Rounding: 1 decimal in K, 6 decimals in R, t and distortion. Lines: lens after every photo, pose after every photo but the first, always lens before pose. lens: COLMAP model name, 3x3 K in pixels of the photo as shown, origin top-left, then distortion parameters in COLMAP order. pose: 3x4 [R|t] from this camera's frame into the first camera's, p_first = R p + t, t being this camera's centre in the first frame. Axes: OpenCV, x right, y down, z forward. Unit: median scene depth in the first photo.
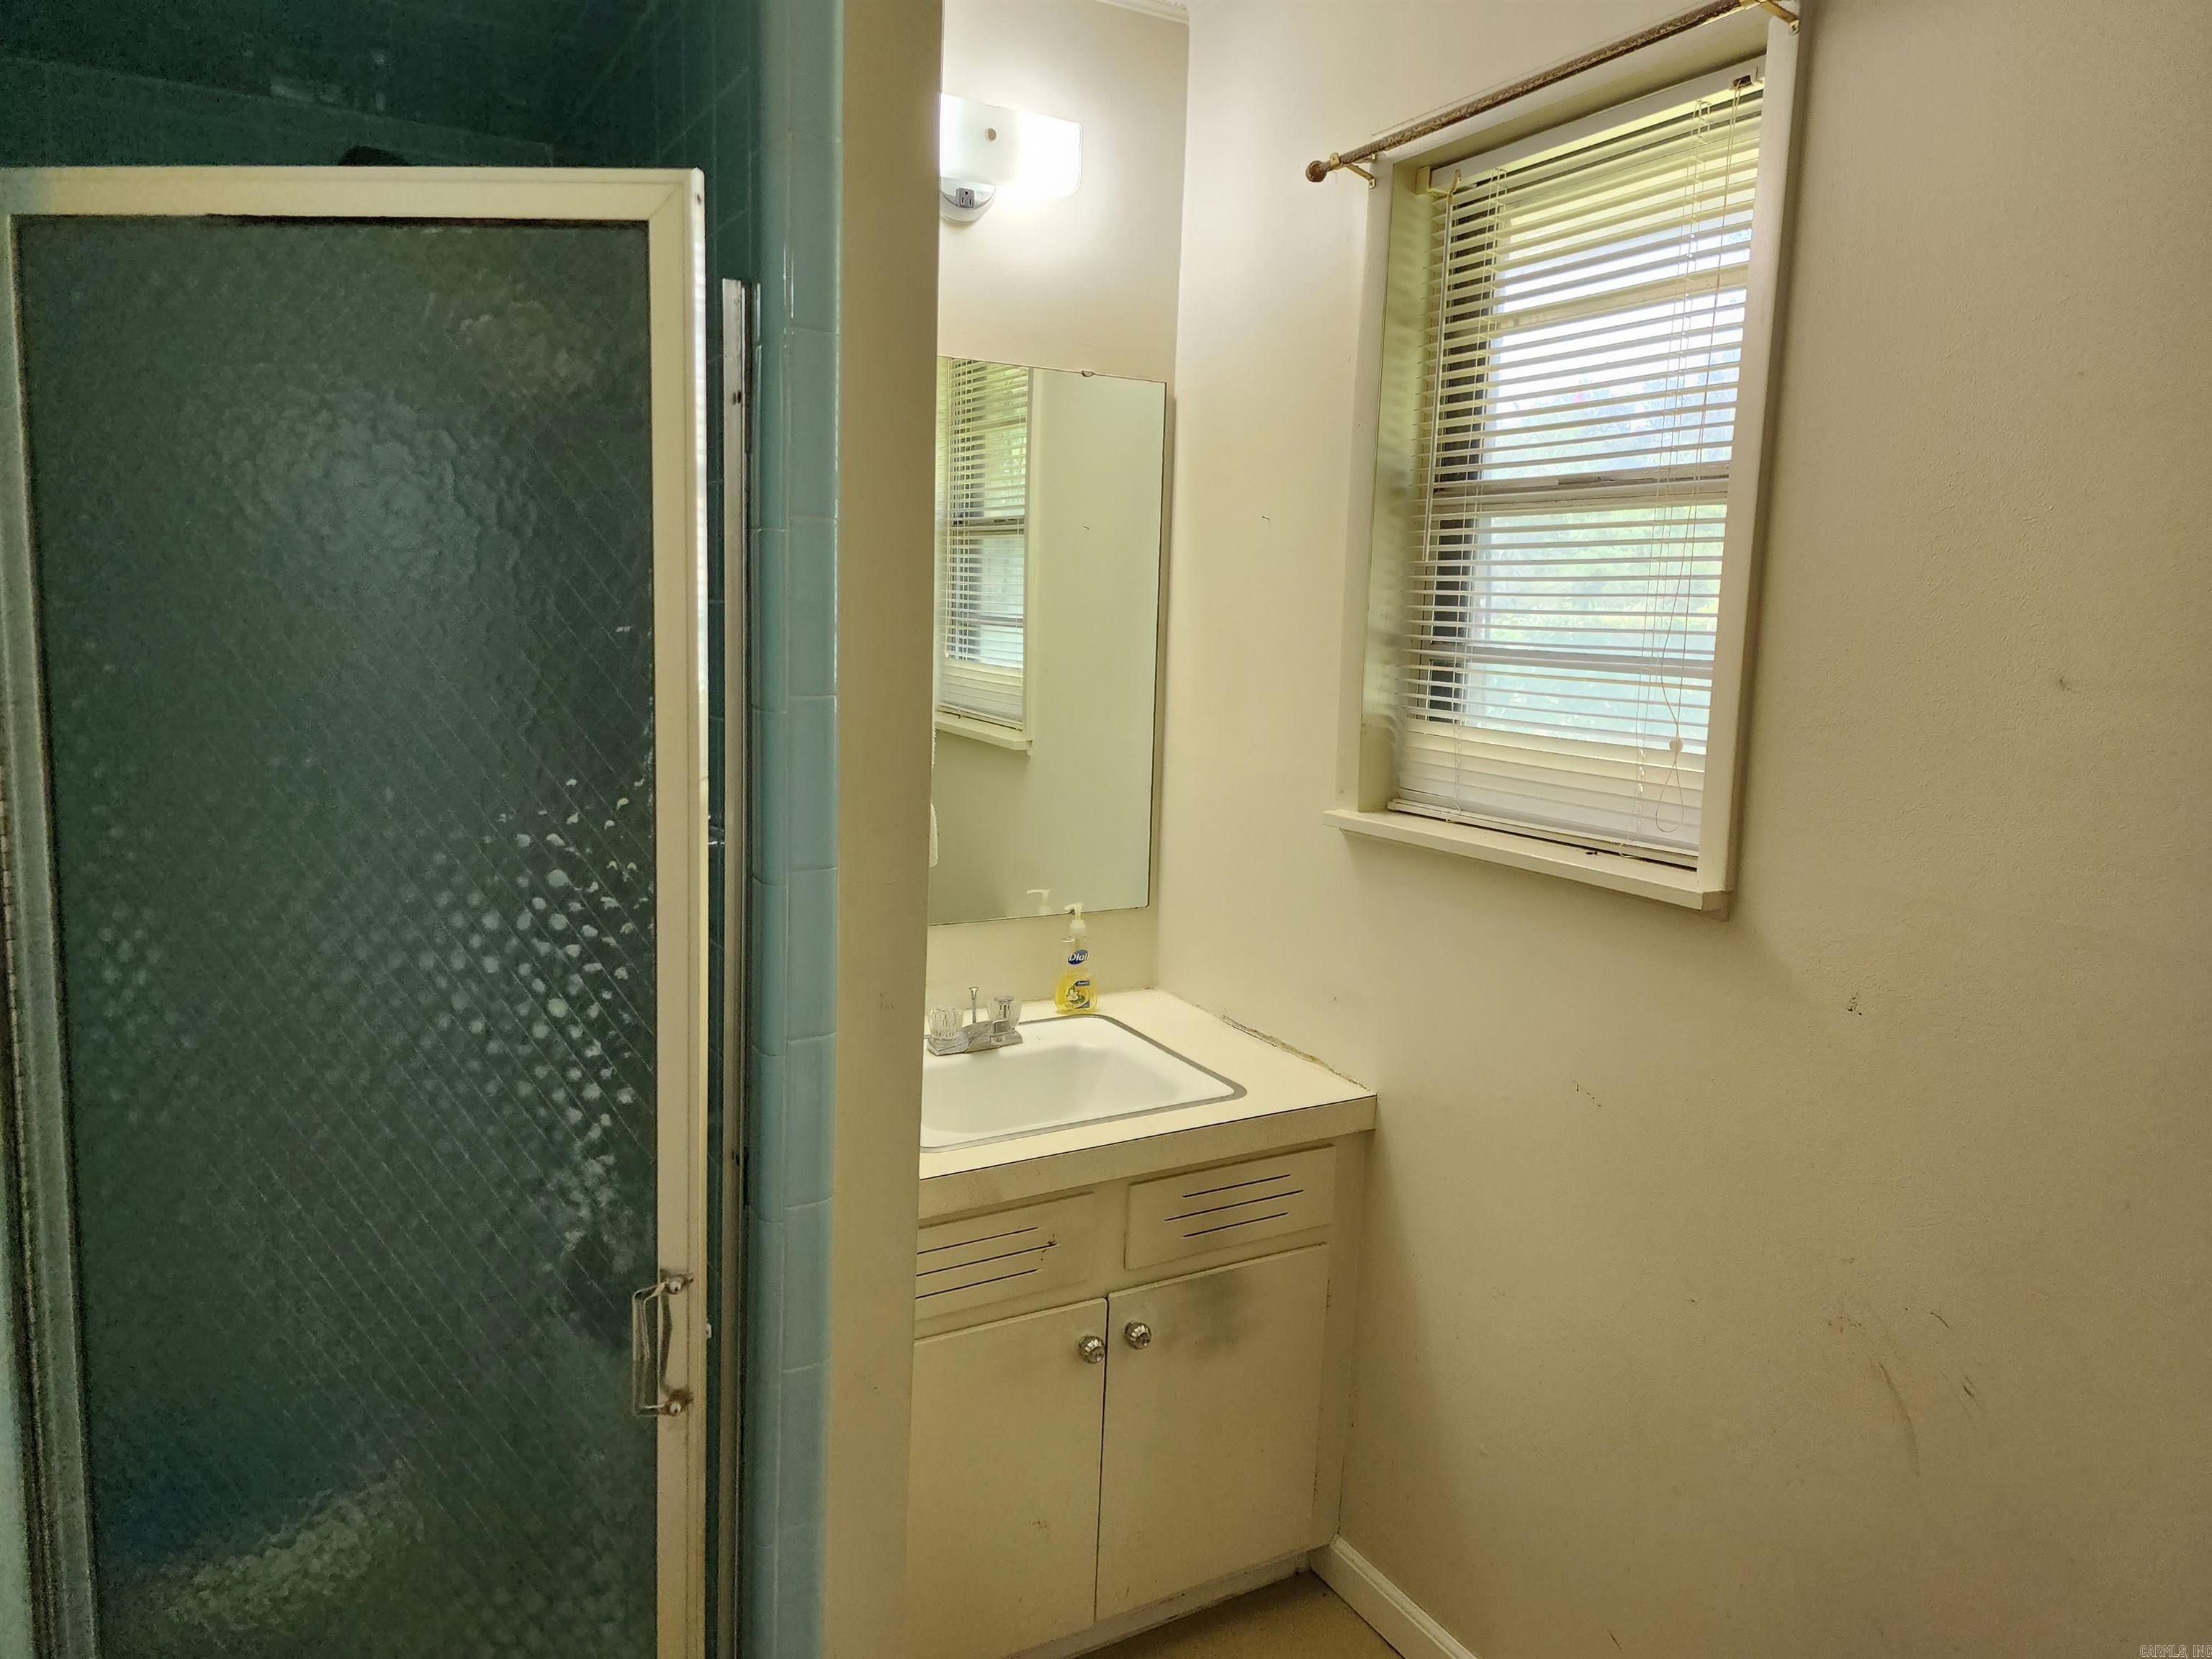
lens RADIAL K [[1483.4, 0, 1138.8], [0, 1483.4, 776.7], [0, 0, 1]] dist [0.076164, -0.052808]
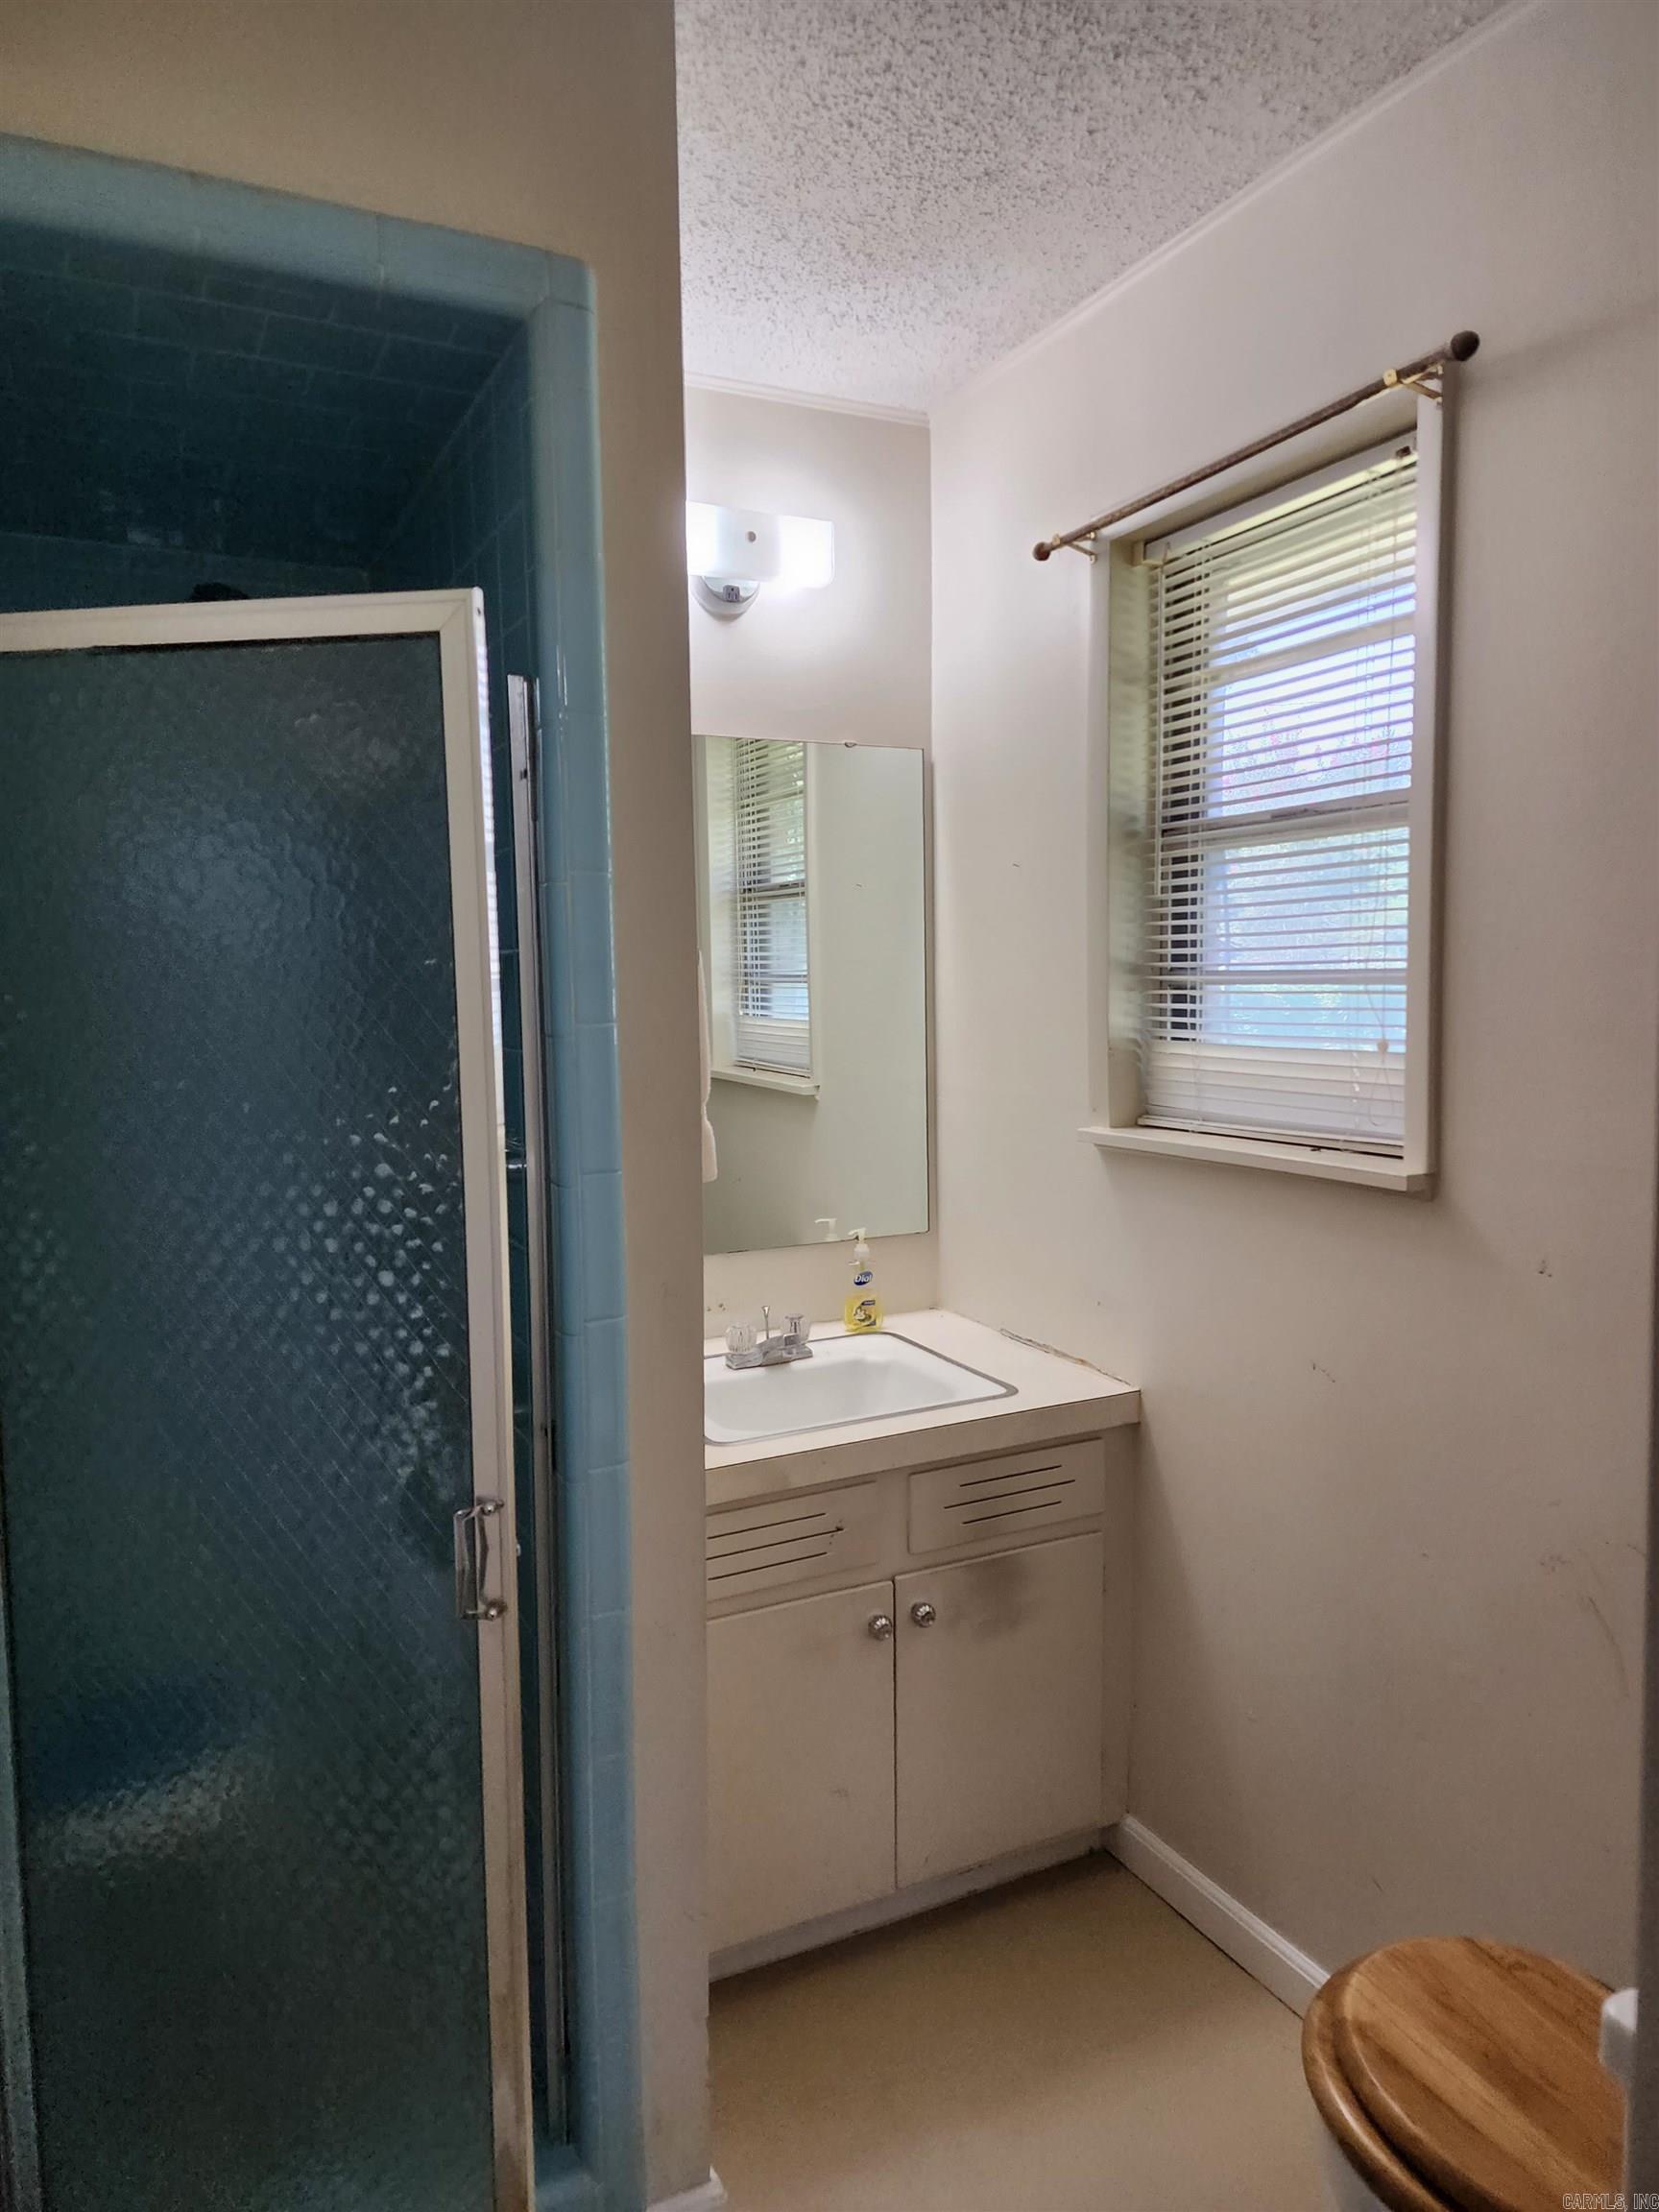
lens RADIAL K [[1483.4, 0, 886.9], [0, 1483.4, 1086.6], [0, 0, 1]] dist [0.076164, -0.052808]
pose [[0.997903, -0.043254, -0.048162, 0.048744], [0.041191, 0.998224, -0.043028, 0.042206], [0.049938, 0.040954, 0.997912, -0.115566]]
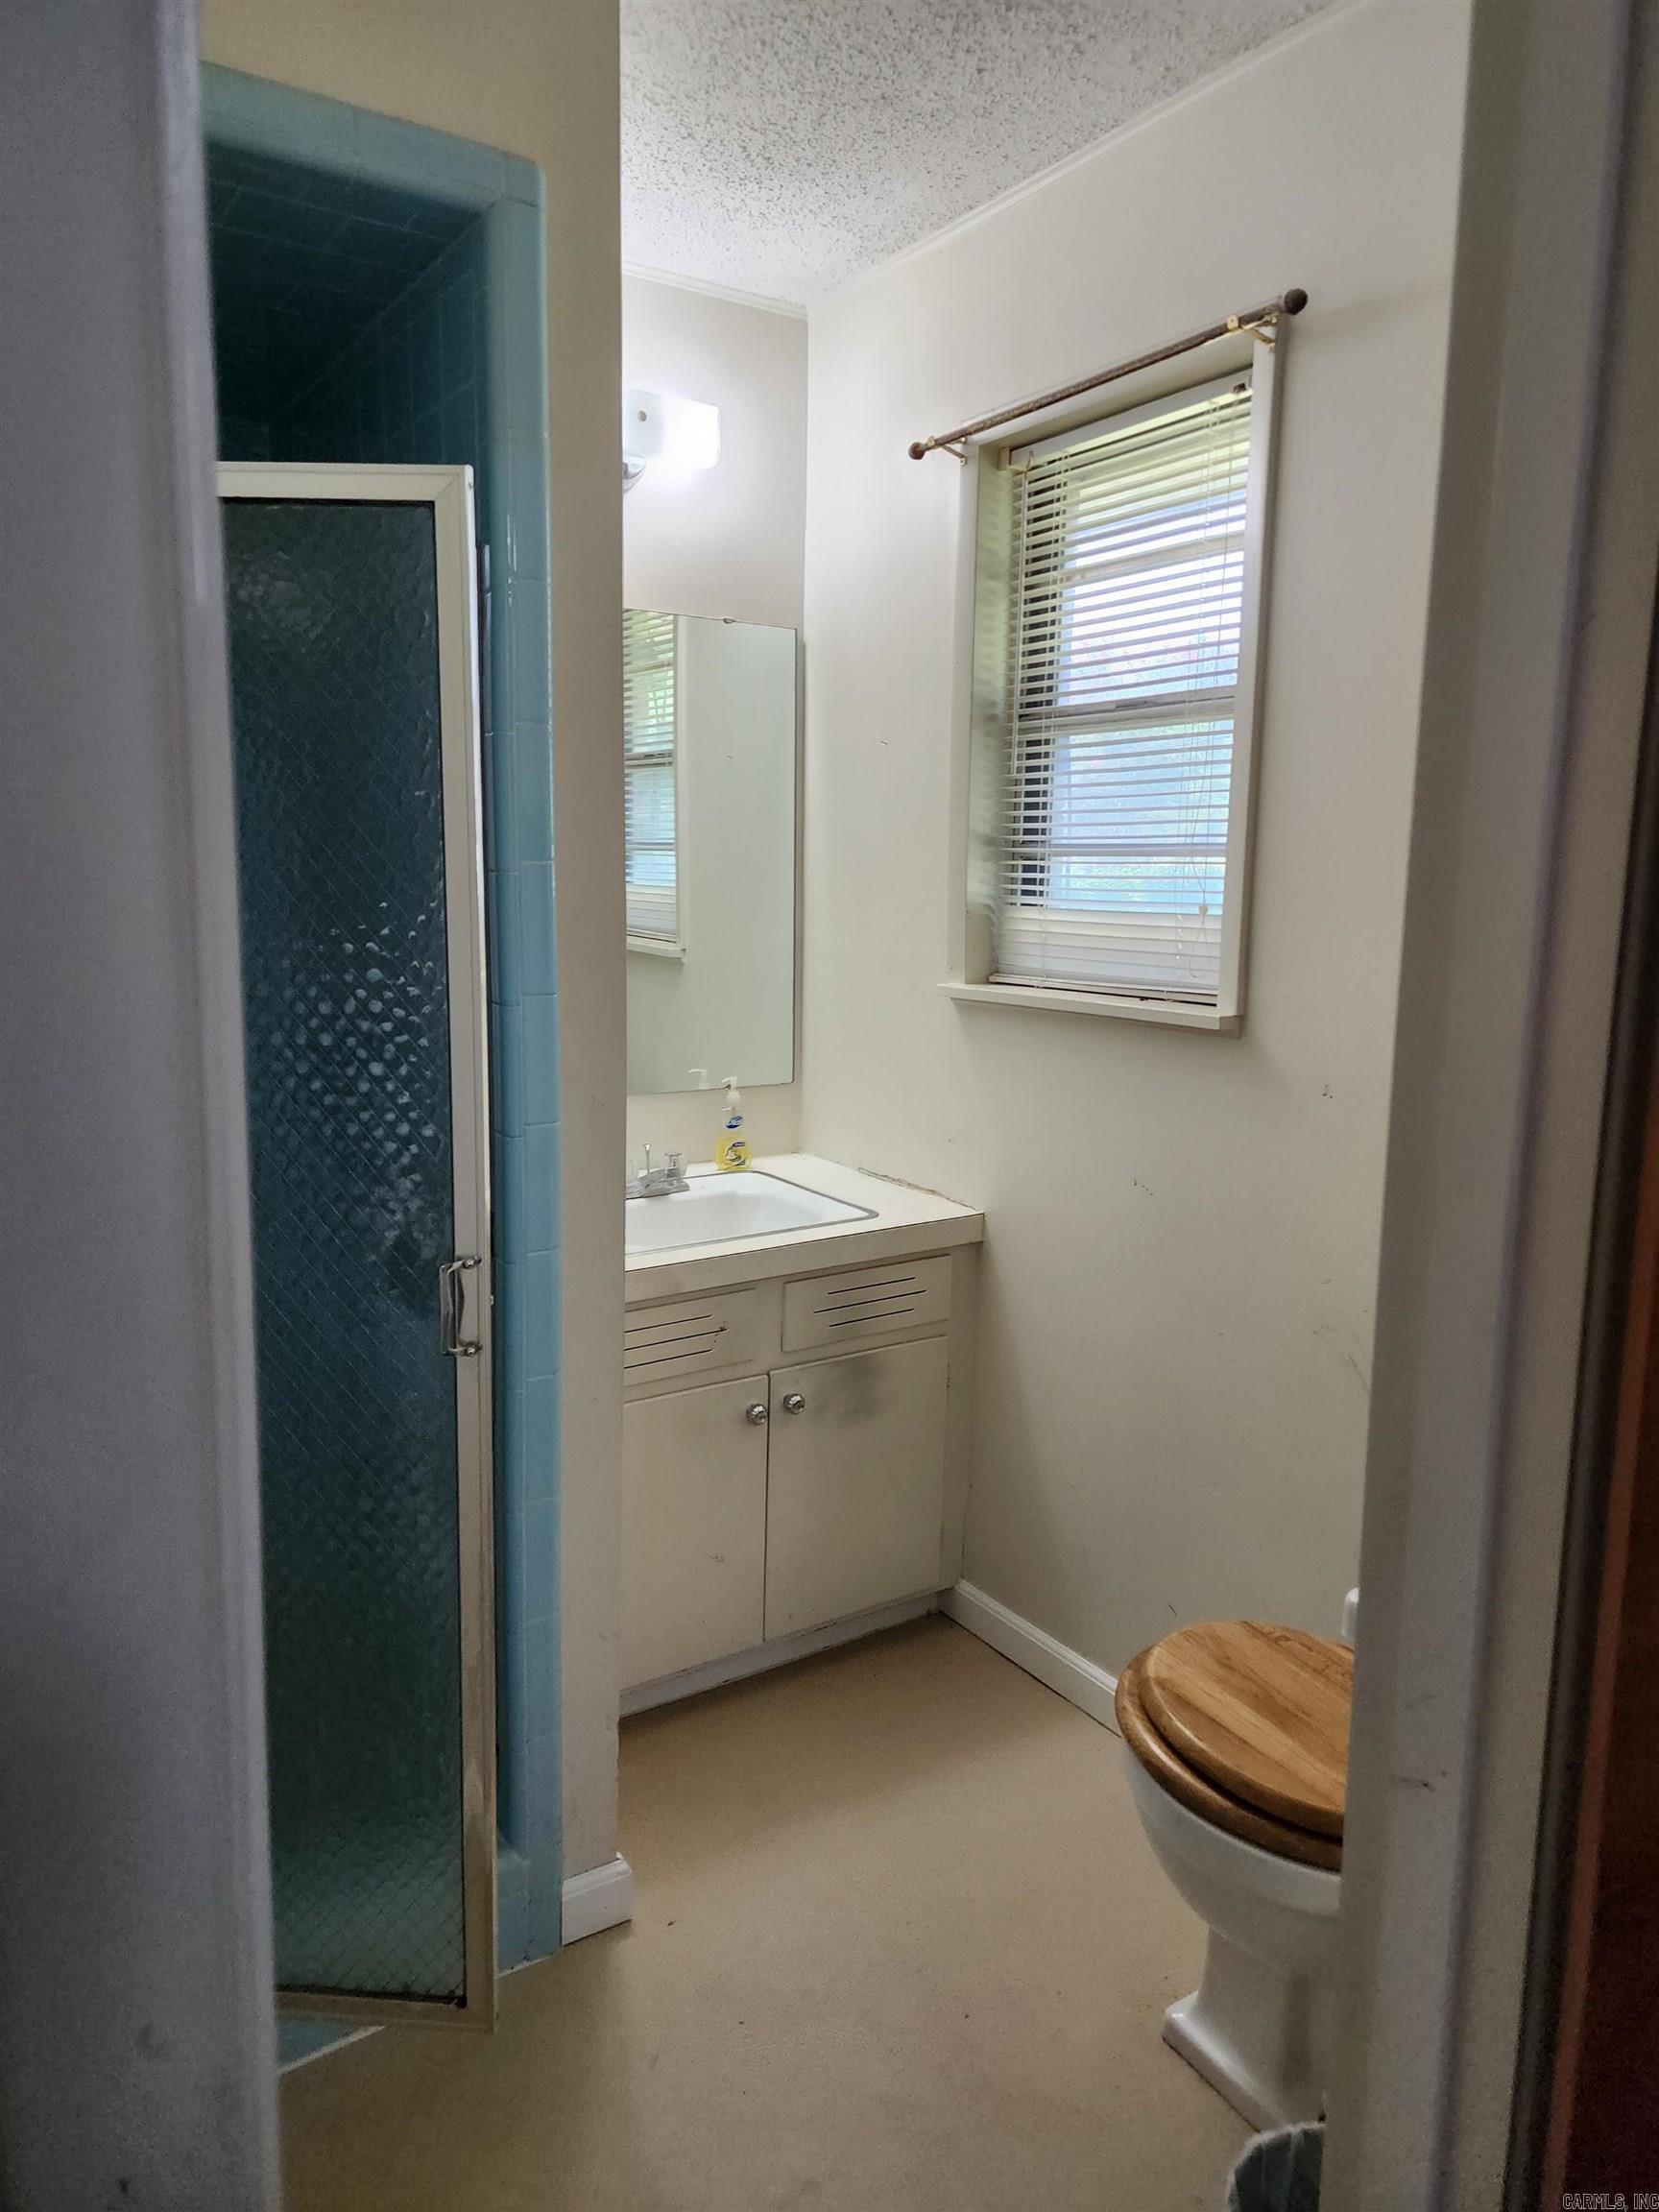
lens RADIAL K [[1483.4, 0, 883.9], [0, 1483.4, 1069.4], [0, 0, 1]] dist [0.076164, -0.052808]
pose [[0.997090, -0.025262, 0.071919, -0.009823], [0.023762, 0.999483, 0.021641, 0.083716], [-0.072429, -0.019869, 0.997176, -0.262439]]
